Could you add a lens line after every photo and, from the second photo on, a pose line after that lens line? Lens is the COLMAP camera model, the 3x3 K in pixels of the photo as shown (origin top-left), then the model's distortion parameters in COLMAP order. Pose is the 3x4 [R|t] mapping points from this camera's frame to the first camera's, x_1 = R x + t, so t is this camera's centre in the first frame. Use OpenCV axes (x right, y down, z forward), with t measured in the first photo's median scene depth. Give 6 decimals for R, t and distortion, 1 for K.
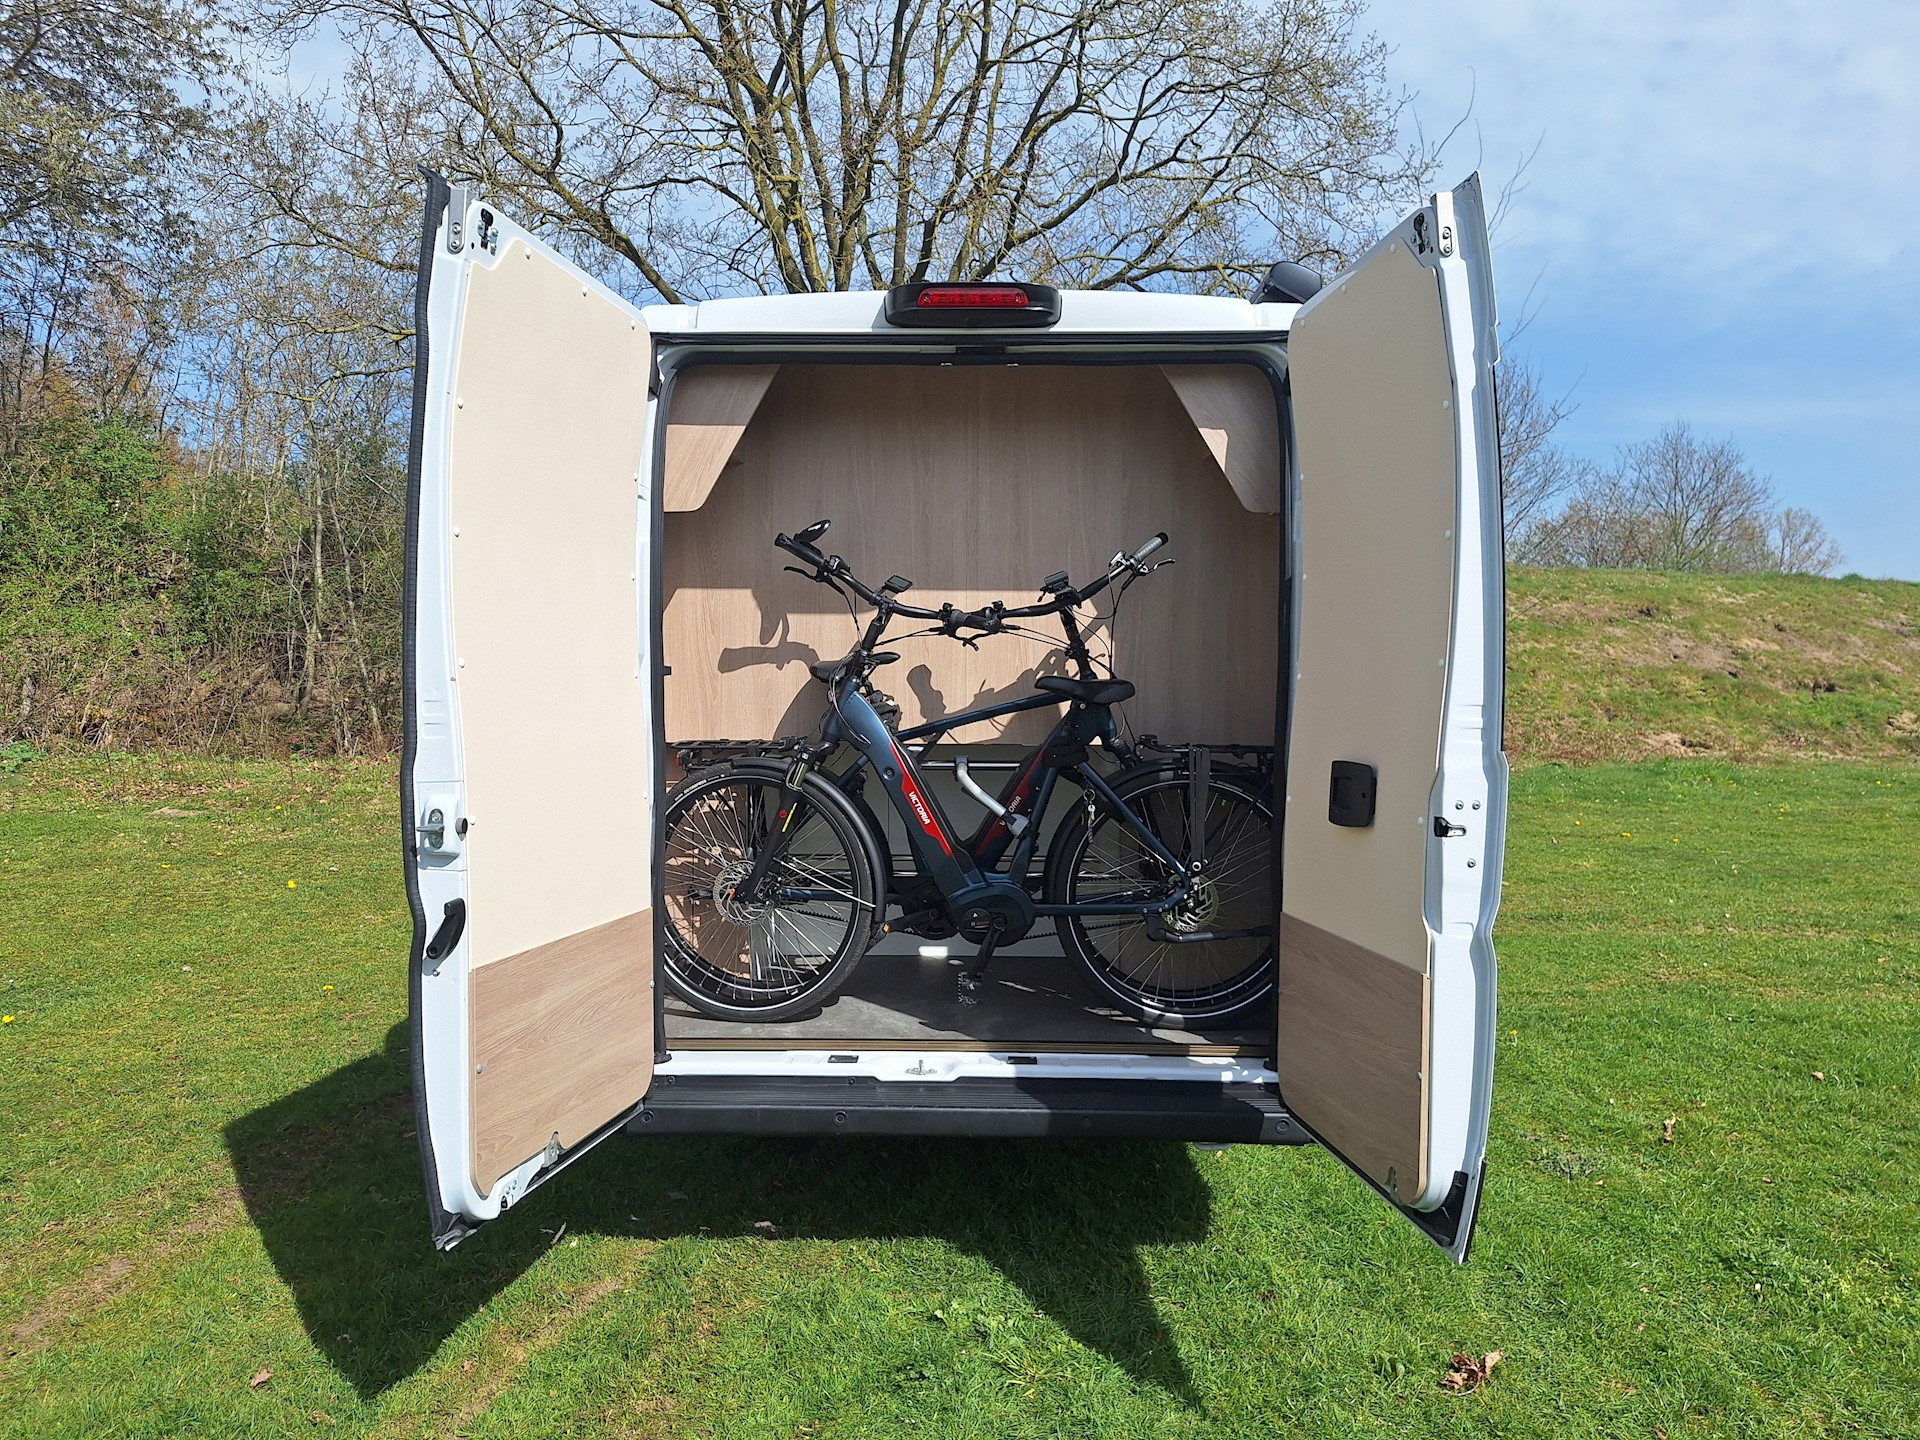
lens RADIAL K [[1271.4, 0, 954.1], [0, 1271.4, 714.3], [0, 0, 1]] dist [0.125938, -0.120216]
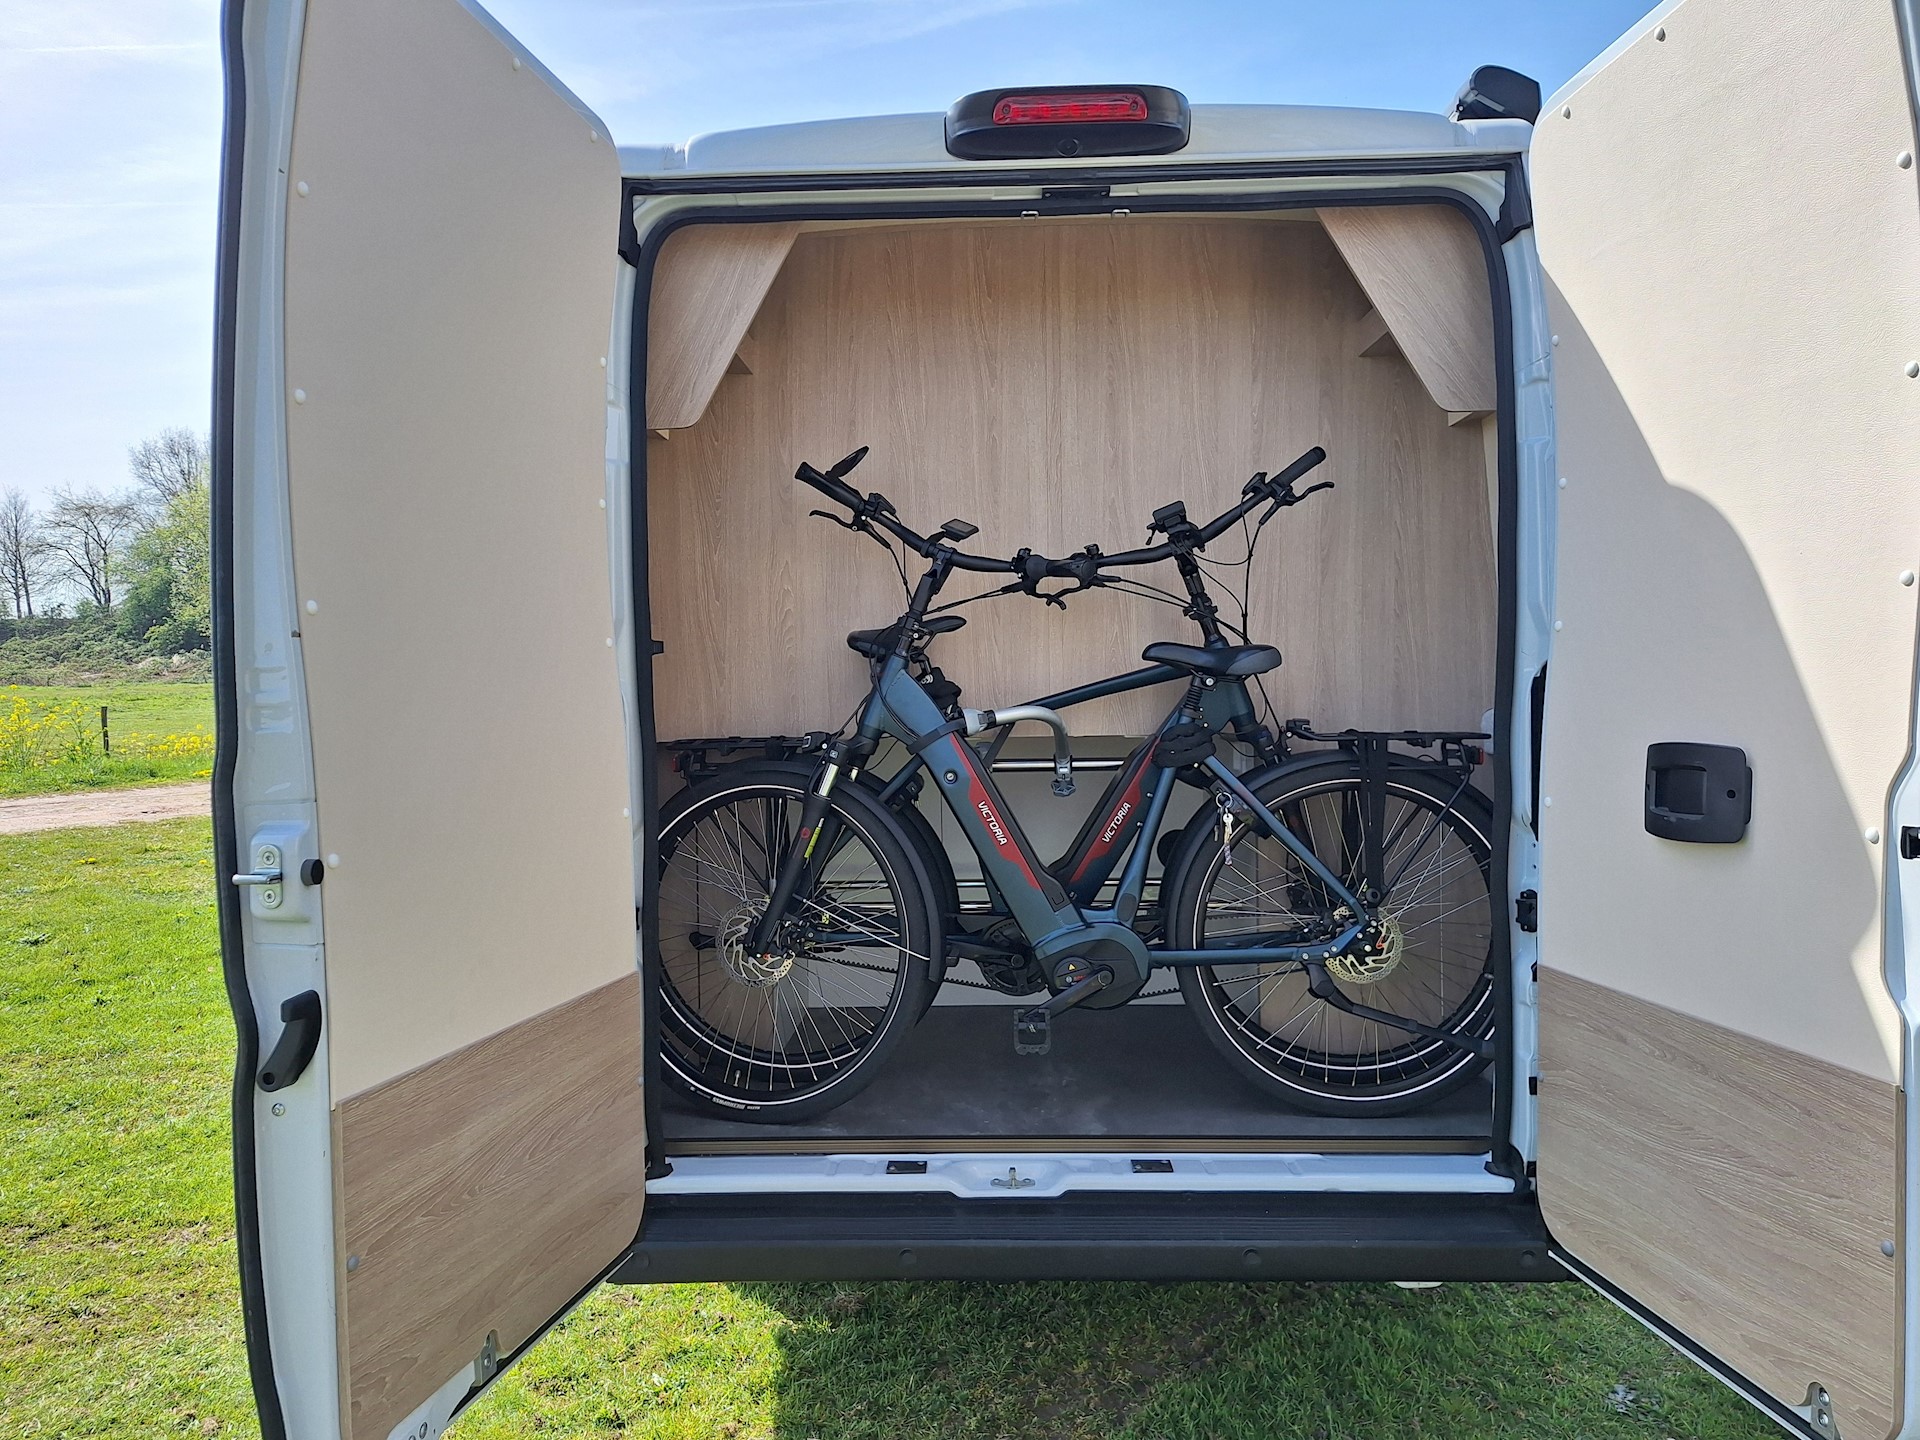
lens RADIAL K [[1280.0, 0, 961.4], [0, 1280.0, 726.0], [0, 0, 1]] dist [0.057652, -0.038909]
pose [[0.999824, -0.018718, 0.000897, -0.047142], [0.018715, 0.999819, 0.003344, 0.014021], [-0.000960, -0.003327, 0.999994, 0.246402]]
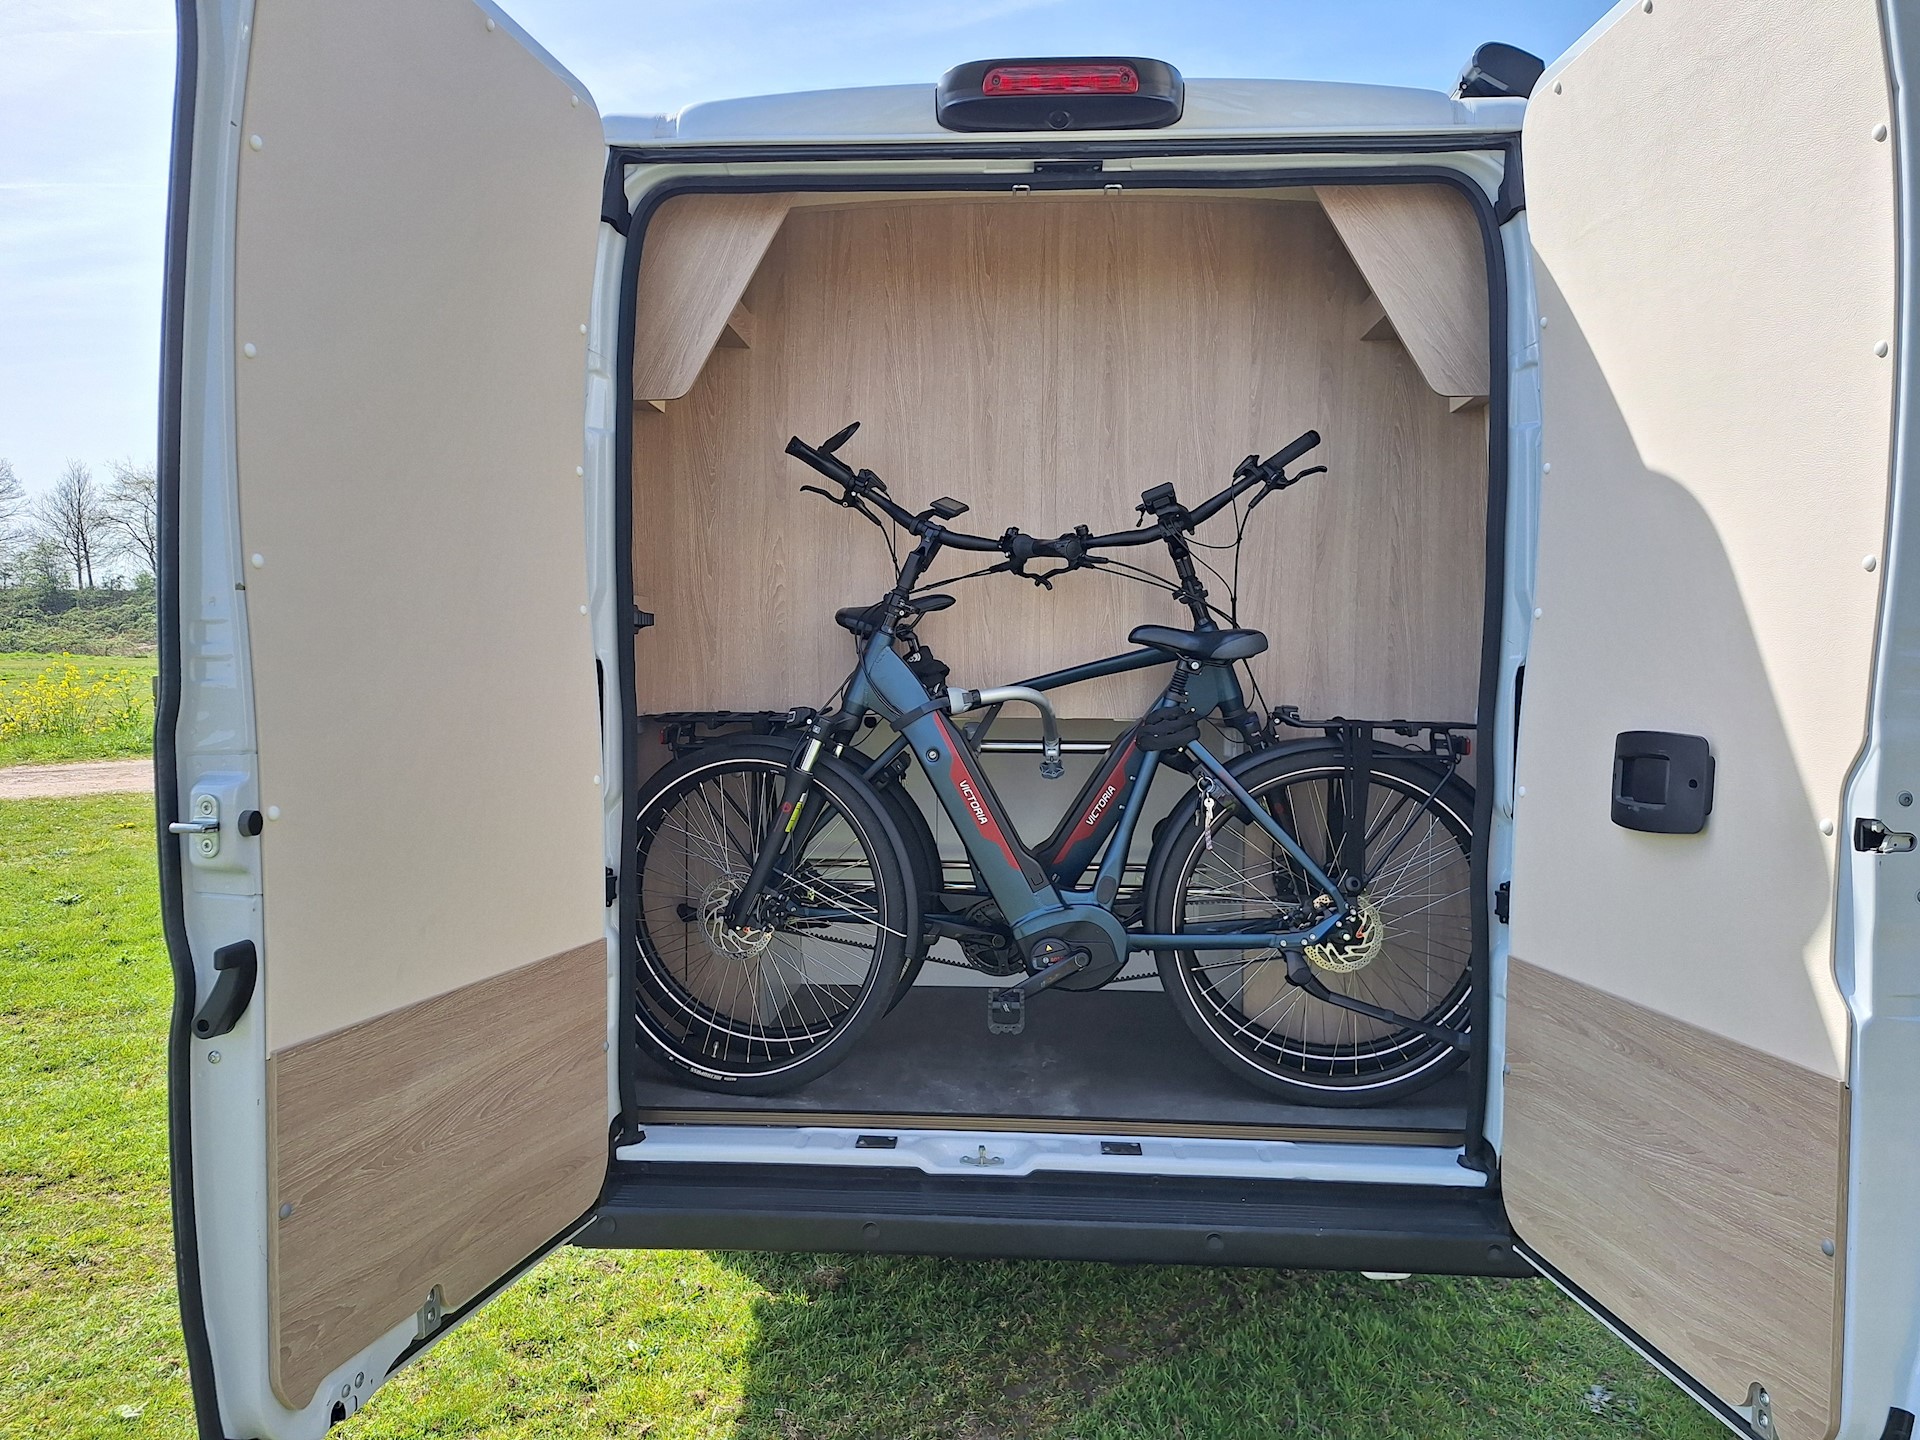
lens RADIAL K [[1277.5, 0, 964.0], [0, 1277.5, 727.1], [0, 0, 1]] dist [0.059894, -0.041536]
pose [[0.999677, 0.005193, -0.024891, -0.017404], [-0.004891, 0.999914, 0.012187, 0.020628], [0.024952, -0.012061, 0.999616, 0.249580]]
